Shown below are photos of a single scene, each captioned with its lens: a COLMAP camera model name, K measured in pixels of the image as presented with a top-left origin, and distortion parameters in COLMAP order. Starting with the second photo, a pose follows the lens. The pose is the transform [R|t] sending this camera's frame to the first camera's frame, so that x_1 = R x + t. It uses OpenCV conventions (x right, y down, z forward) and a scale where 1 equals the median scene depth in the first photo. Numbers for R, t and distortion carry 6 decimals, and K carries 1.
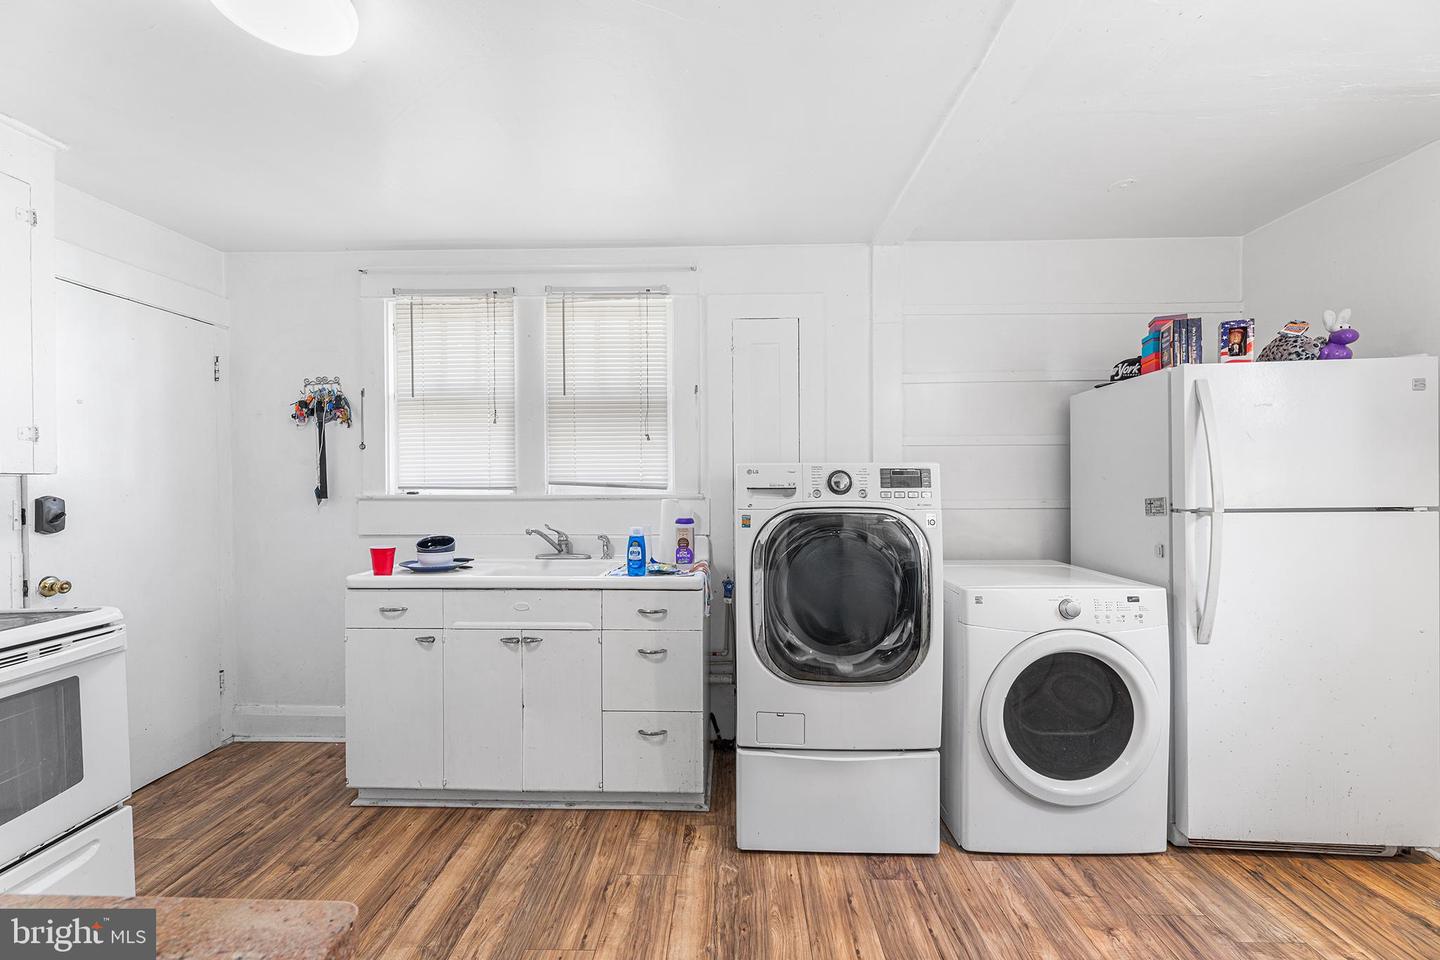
lens RADIAL K [[581.5, 0, 717.1], [0, 581.5, 484.7], [0, 0, 1]] dist [-0.000535, -0.000440]
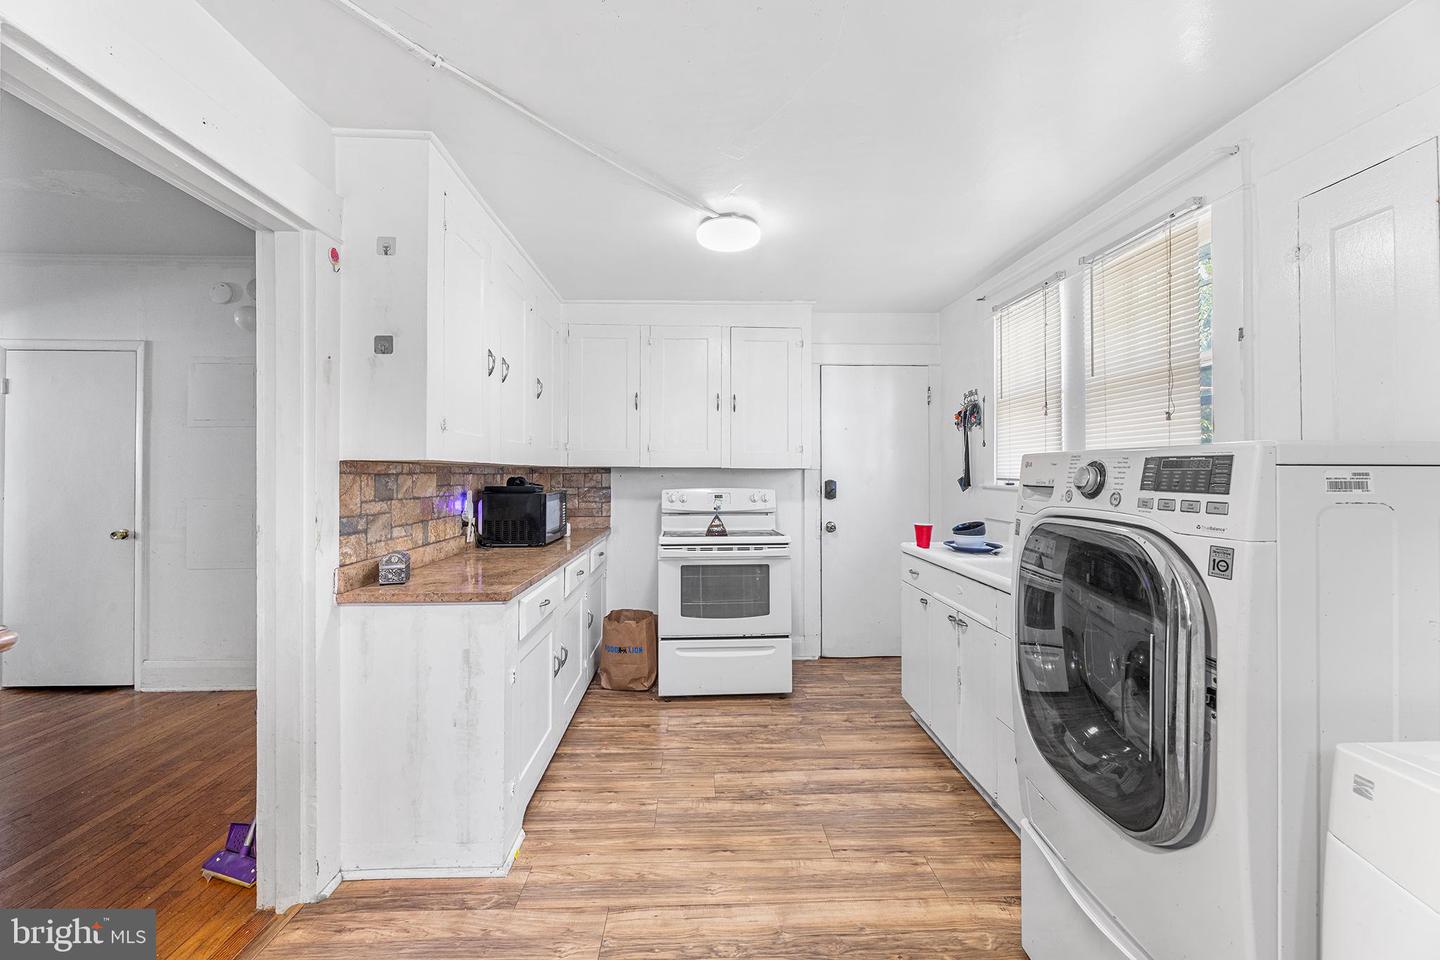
lens RADIAL K [[581.5, 0, 719.4], [0, 581.5, 472.4], [0, 0, 1]] dist [-0.000535, -0.000440]
pose [[0.074705, 0.005295, -0.997192, 0.781253], [-0.011569, 0.999923, 0.004443, -0.009897], [0.997139, 0.011204, 0.074760, 0.521601]]
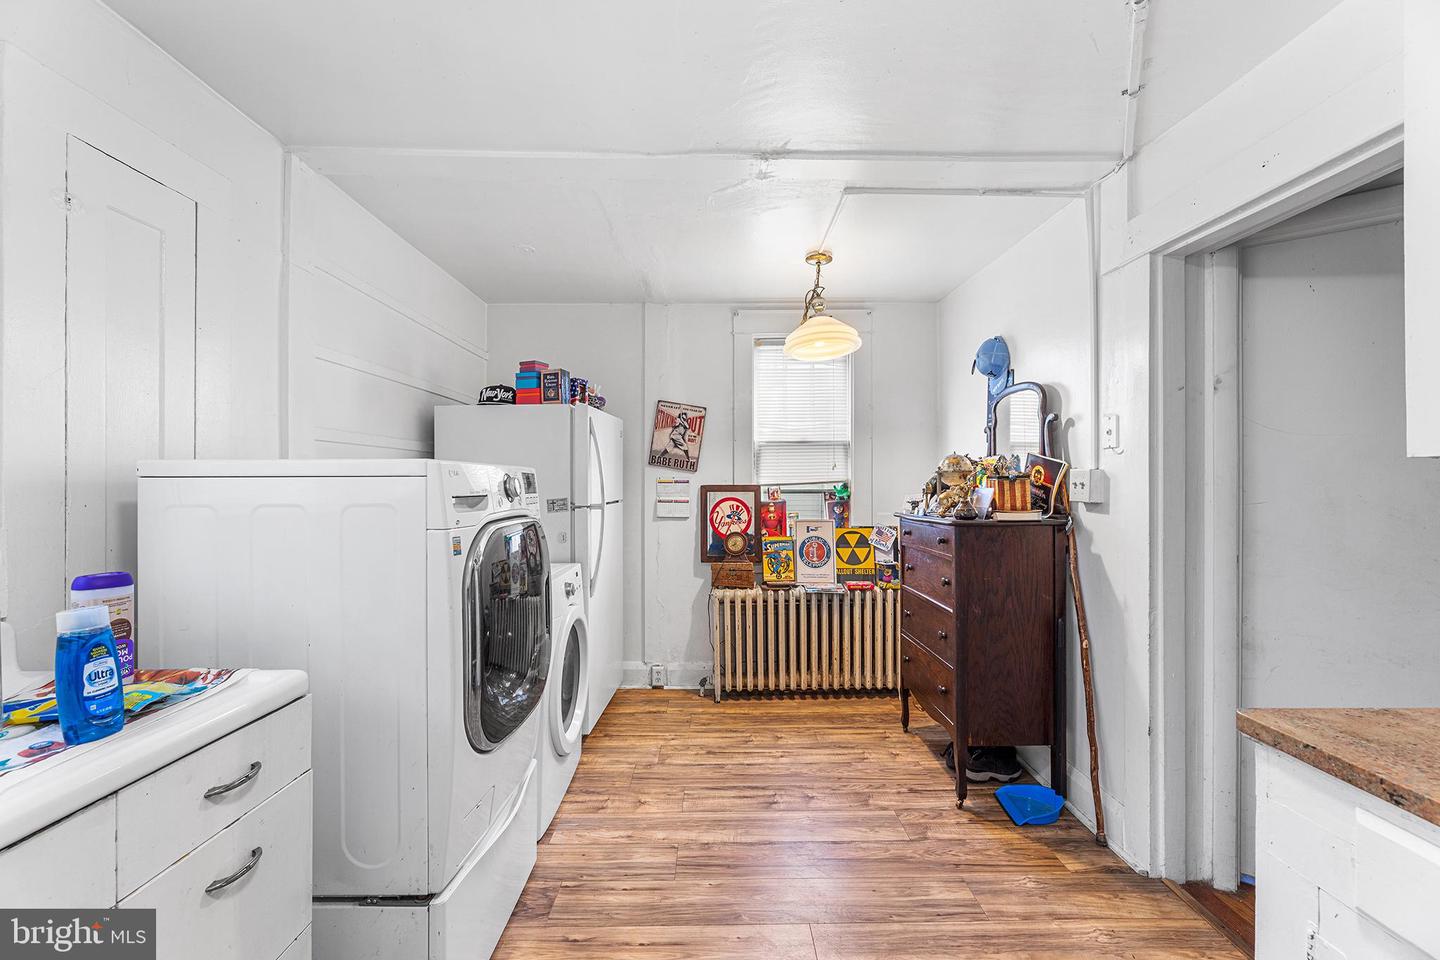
lens RADIAL K [[581.5, 0, 718.4], [0, 581.5, 481.9], [0, 0, 1]] dist [-0.000535, -0.000440]
pose [[-0.035803, 0.007037, 0.999334, -0.614188], [0.009301, 0.999934, -0.006708, -0.003919], [-0.999316, 0.009055, -0.035866, 0.692451]]
